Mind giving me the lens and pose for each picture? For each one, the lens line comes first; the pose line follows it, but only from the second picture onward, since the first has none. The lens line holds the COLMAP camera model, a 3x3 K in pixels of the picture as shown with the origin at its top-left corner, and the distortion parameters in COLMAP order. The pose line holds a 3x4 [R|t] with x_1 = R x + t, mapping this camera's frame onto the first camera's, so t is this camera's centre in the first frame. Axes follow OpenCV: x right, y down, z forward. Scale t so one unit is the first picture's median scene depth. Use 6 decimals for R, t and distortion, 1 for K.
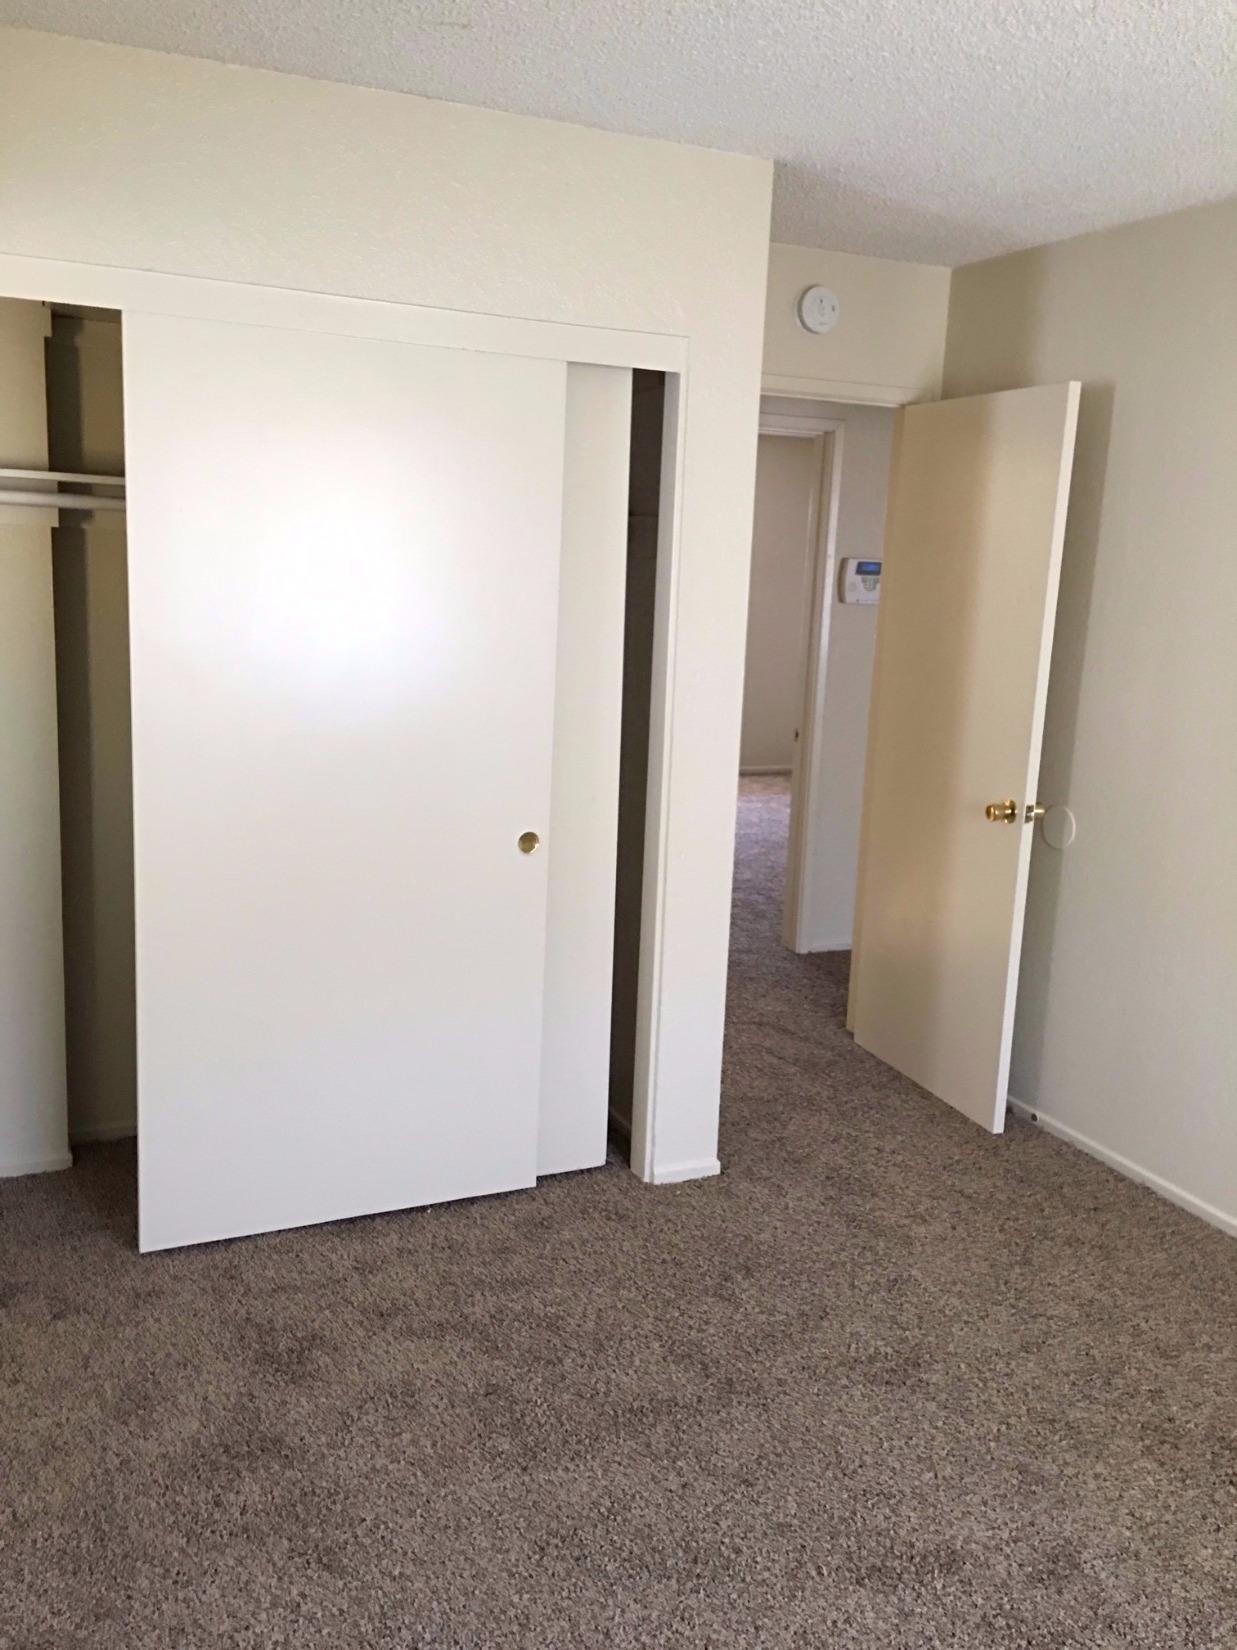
lens RADIAL K [[1425.3, 0, 618.5], [0, 1425.3, 825.0], [0, 0, 1]] dist [0.094755, -0.004086]
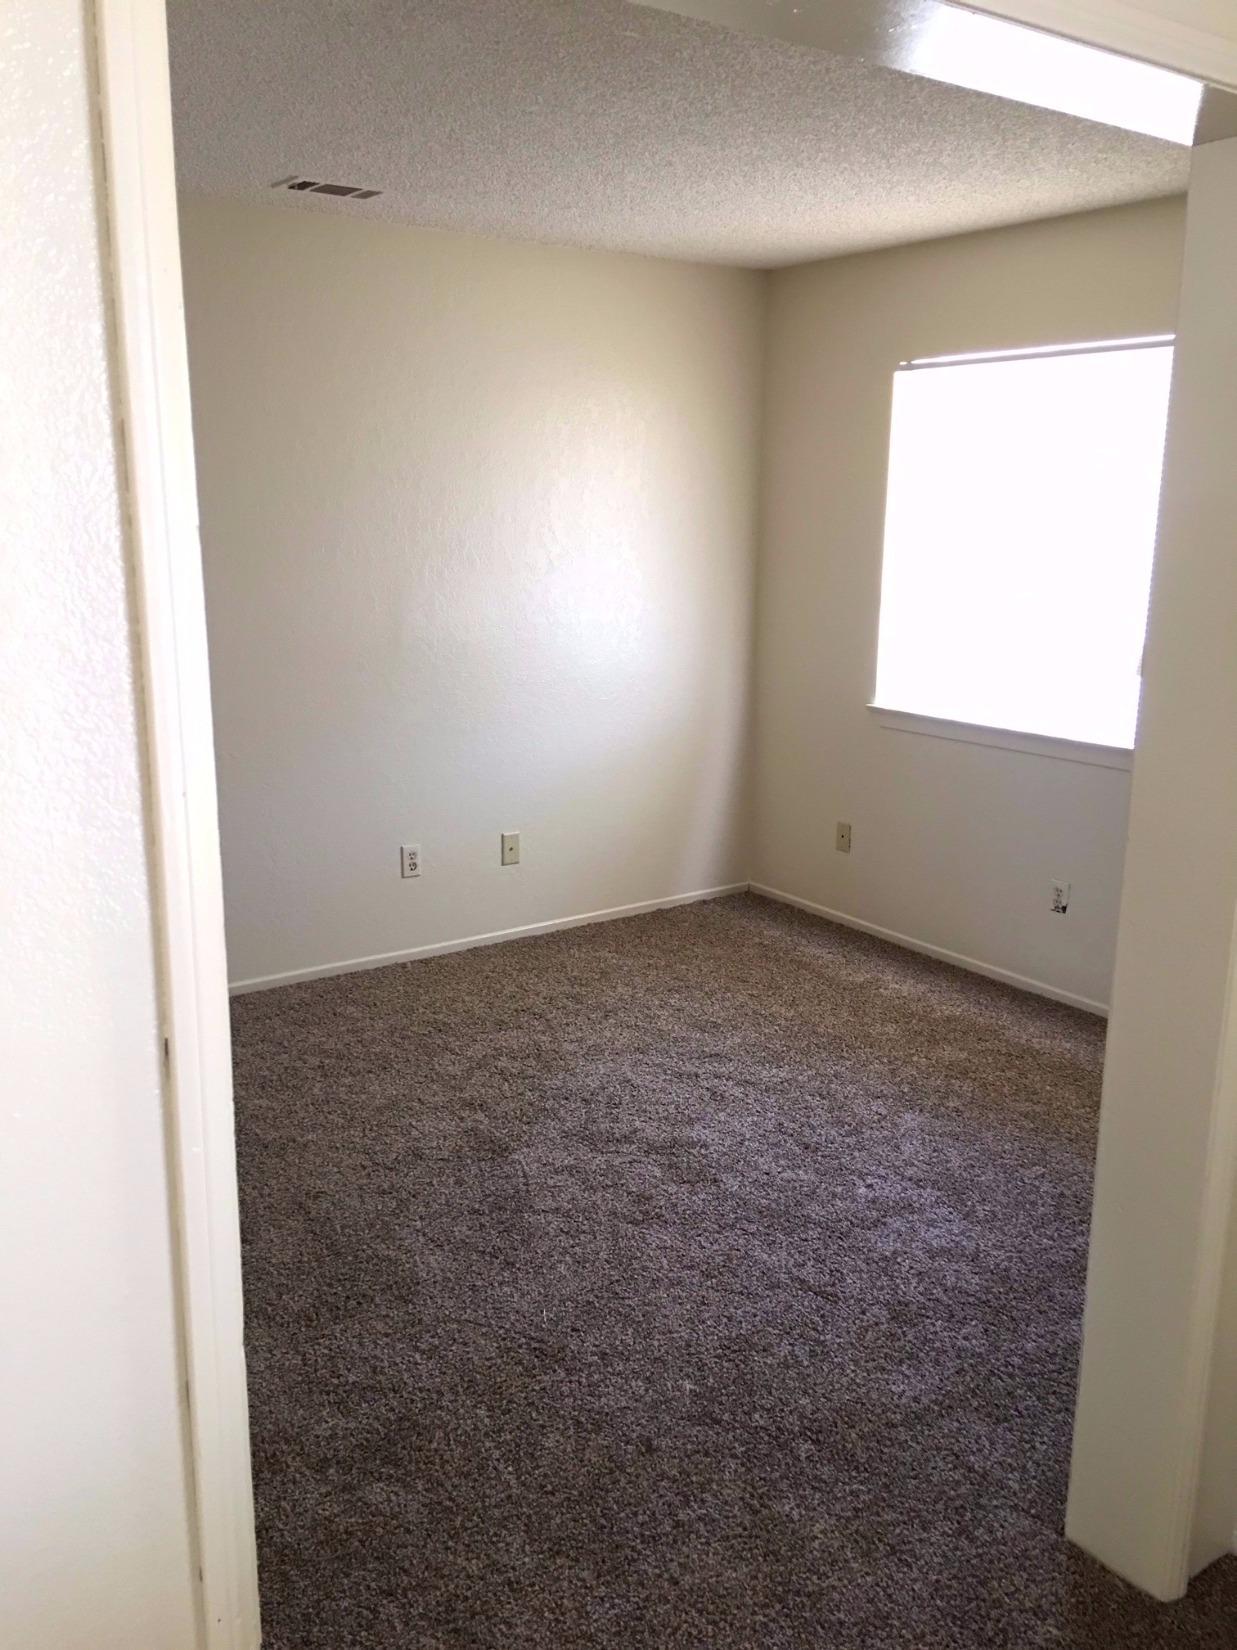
lens RADIAL K [[1425.3, 0, 618.5], [0, 1425.3, 825.0], [0, 0, 1]] dist [0.094755, -0.004086]
pose [[-0.209353, -0.266289, 0.940883, -0.865662], [0.168519, 0.937984, 0.302965, -0.191602], [-0.963210, 0.221983, -0.151495, 0.727370]]
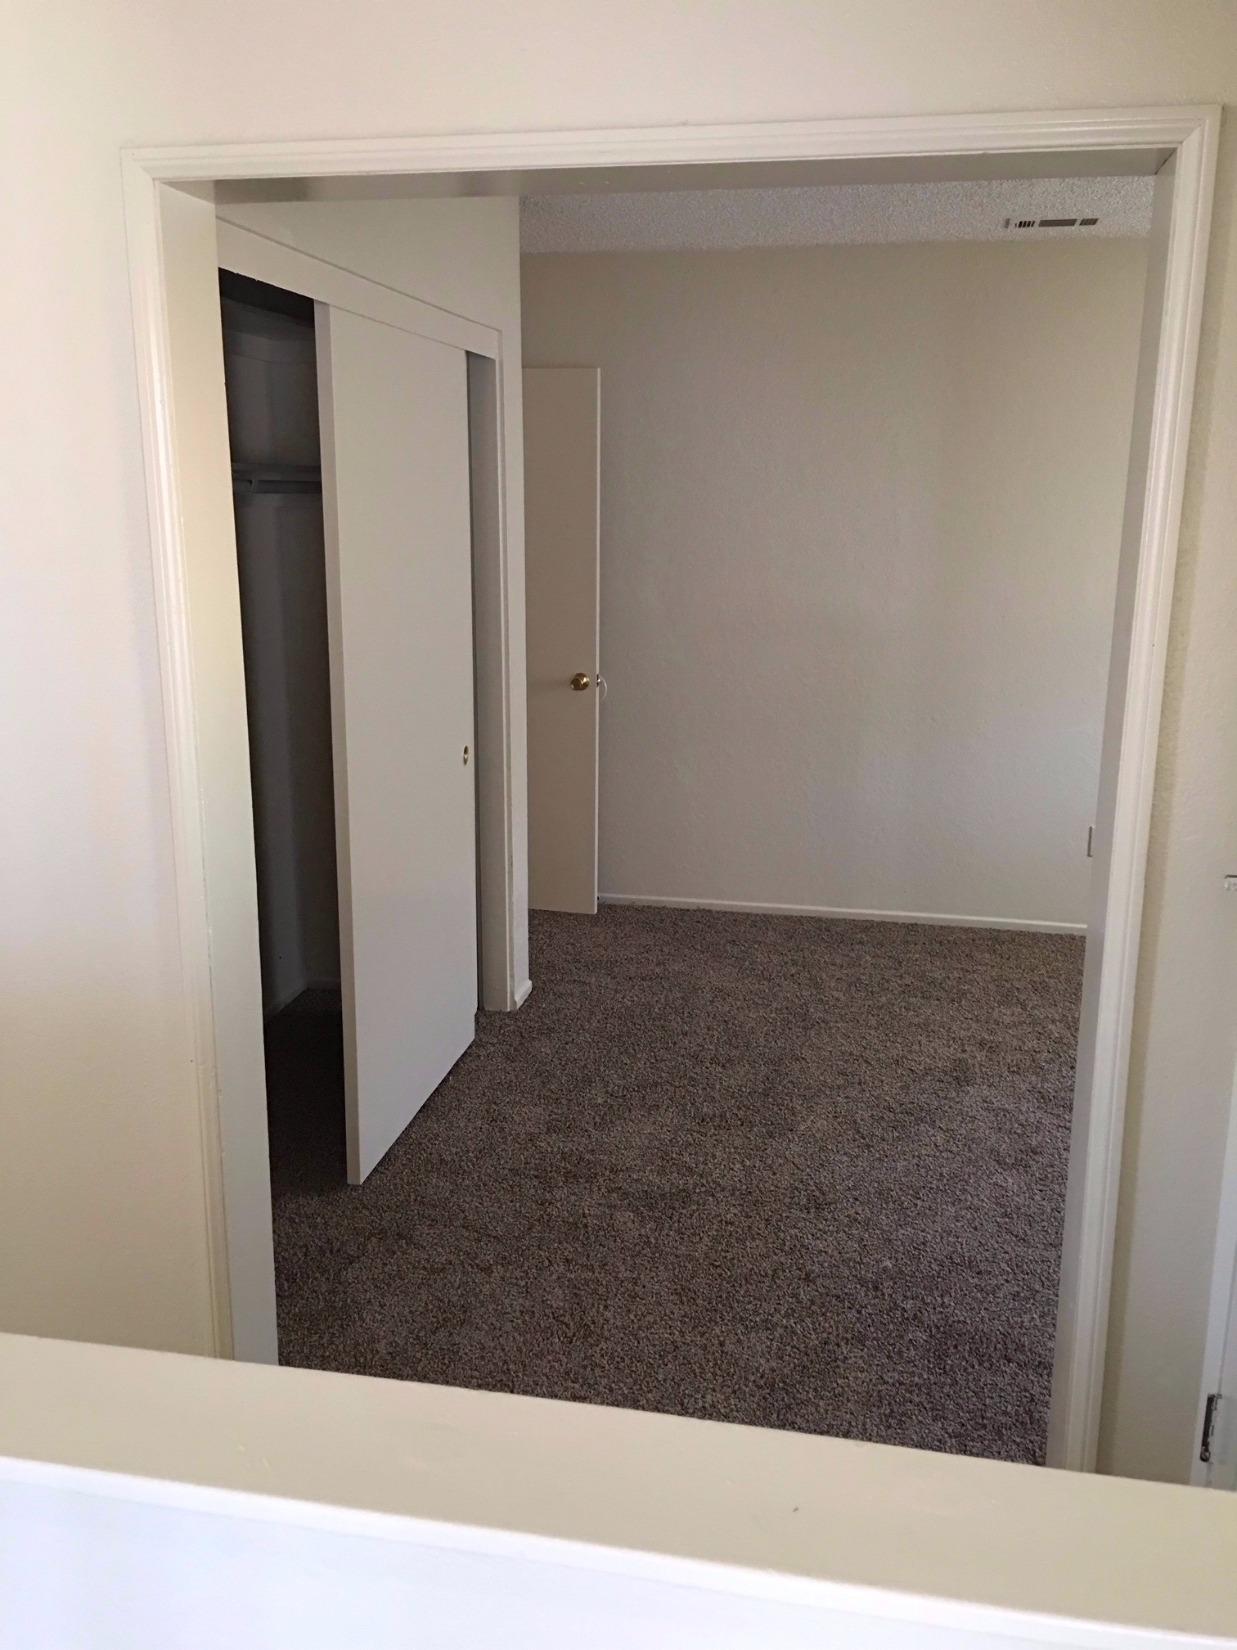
lens RADIAL K [[1425.3, 0, 618.5], [0, 1425.3, 825.0], [0, 0, 1]] dist [0.094755, -0.004086]
pose [[0.582870, -0.224954, 0.780806, -0.965133], [0.175317, 0.973098, 0.149481, -0.088690], [-0.793427, 0.049760, 0.606628, 0.178335]]
